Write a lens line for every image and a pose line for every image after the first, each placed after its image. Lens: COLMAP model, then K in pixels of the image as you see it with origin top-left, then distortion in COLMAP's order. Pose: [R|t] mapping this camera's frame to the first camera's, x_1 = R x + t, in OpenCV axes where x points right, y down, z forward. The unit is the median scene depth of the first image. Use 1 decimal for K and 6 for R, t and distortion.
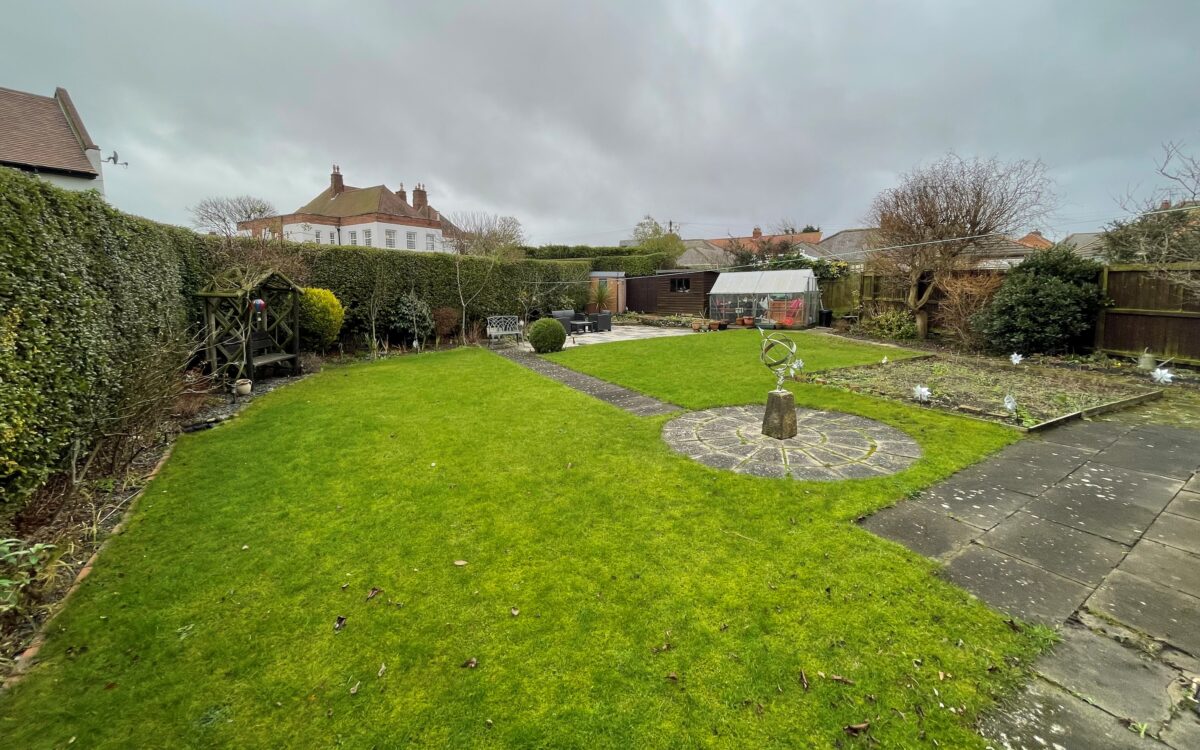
lens RADIAL K [[441.4, 0, 607.8], [0, 441.4, 375.8], [0, 0, 1]] dist [-0.000224, 0.000051]
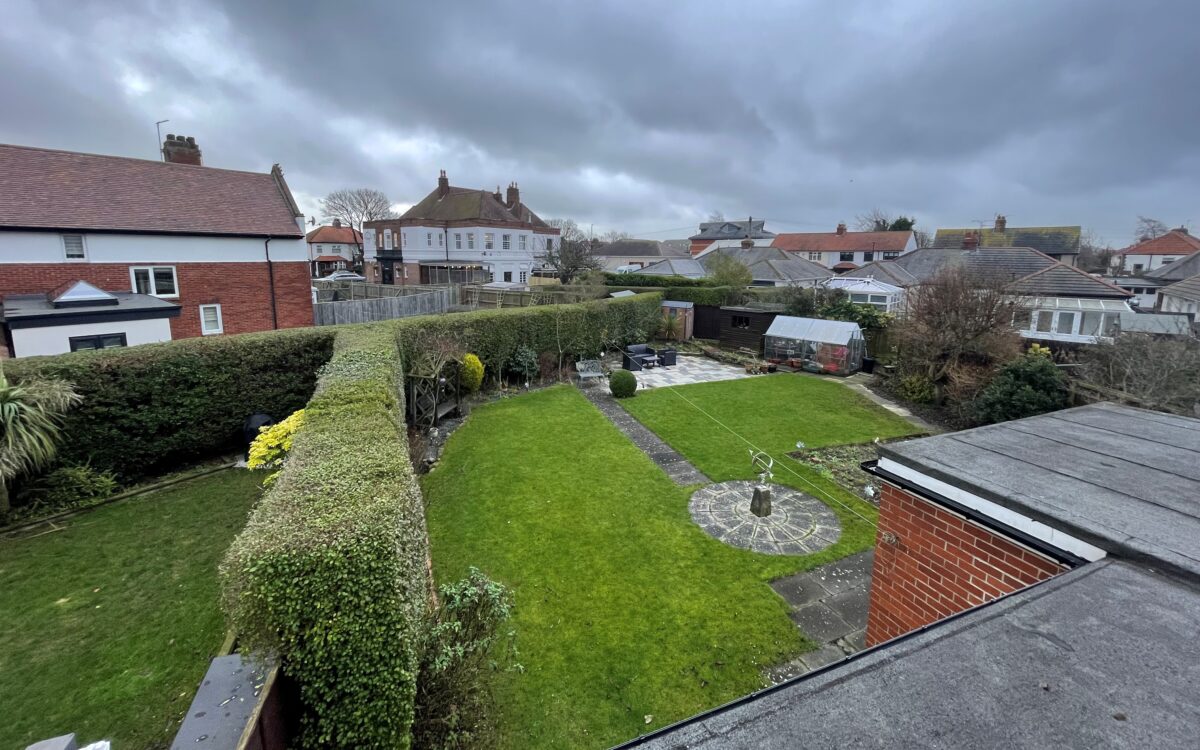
lens RADIAL K [[441.4, 0, 607.8], [0, 441.4, 375.8], [0, 0, 1]] dist [-0.000224, 0.000051]
pose [[0.985012, 0.048755, -0.165454, 0.073983], [-0.038732, 0.997244, 0.063278, -0.436166], [0.168083, -0.055922, 0.984185, -0.653645]]
